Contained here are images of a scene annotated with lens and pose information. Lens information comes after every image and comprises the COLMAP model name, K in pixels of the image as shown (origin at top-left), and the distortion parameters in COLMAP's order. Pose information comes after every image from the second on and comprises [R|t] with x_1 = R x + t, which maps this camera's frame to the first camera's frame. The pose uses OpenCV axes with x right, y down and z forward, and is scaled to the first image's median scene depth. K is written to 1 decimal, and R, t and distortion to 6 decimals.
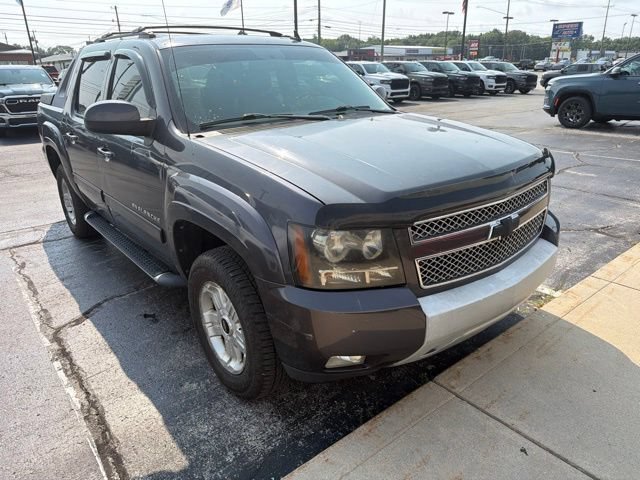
lens RADIAL K [[454.6, 0, 315.0], [0, 454.6, 243.8], [0, 0, 1]] dist [0.029510, -0.035299]
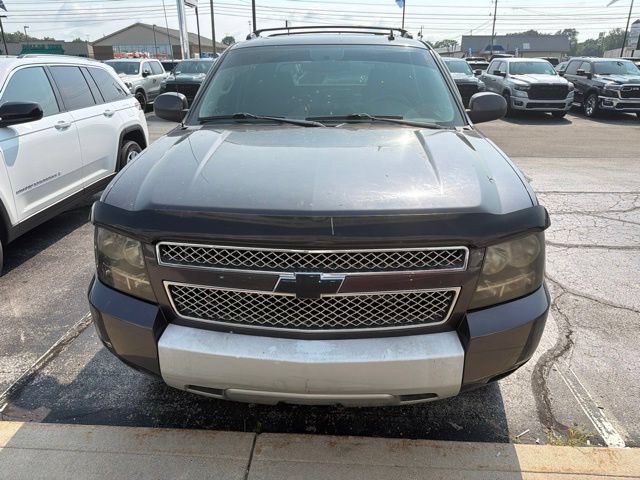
lens RADIAL K [[454.6, 0, 317.8], [0, 454.6, 234.3], [0, 0, 1]] dist [0.029510, -0.035299]
pose [[0.739531, 0.252415, -0.624003, 0.706127], [-0.255120, 0.962971, 0.087177, -0.152730], [0.622902, 0.094726, 0.776544, 0.324579]]
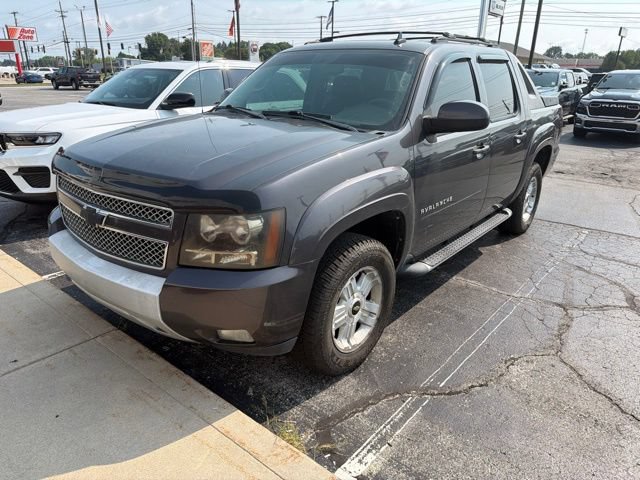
lens RADIAL K [[454.6, 0, 321.1], [0, 454.6, 242.3], [0, 0, 1]] dist [0.029510, -0.035299]
pose [[0.200103, 0.363863, -0.909705, 1.235956], [-0.375289, 0.886136, 0.271885, -0.387388], [0.905051, 0.286997, 0.313872, 0.937265]]
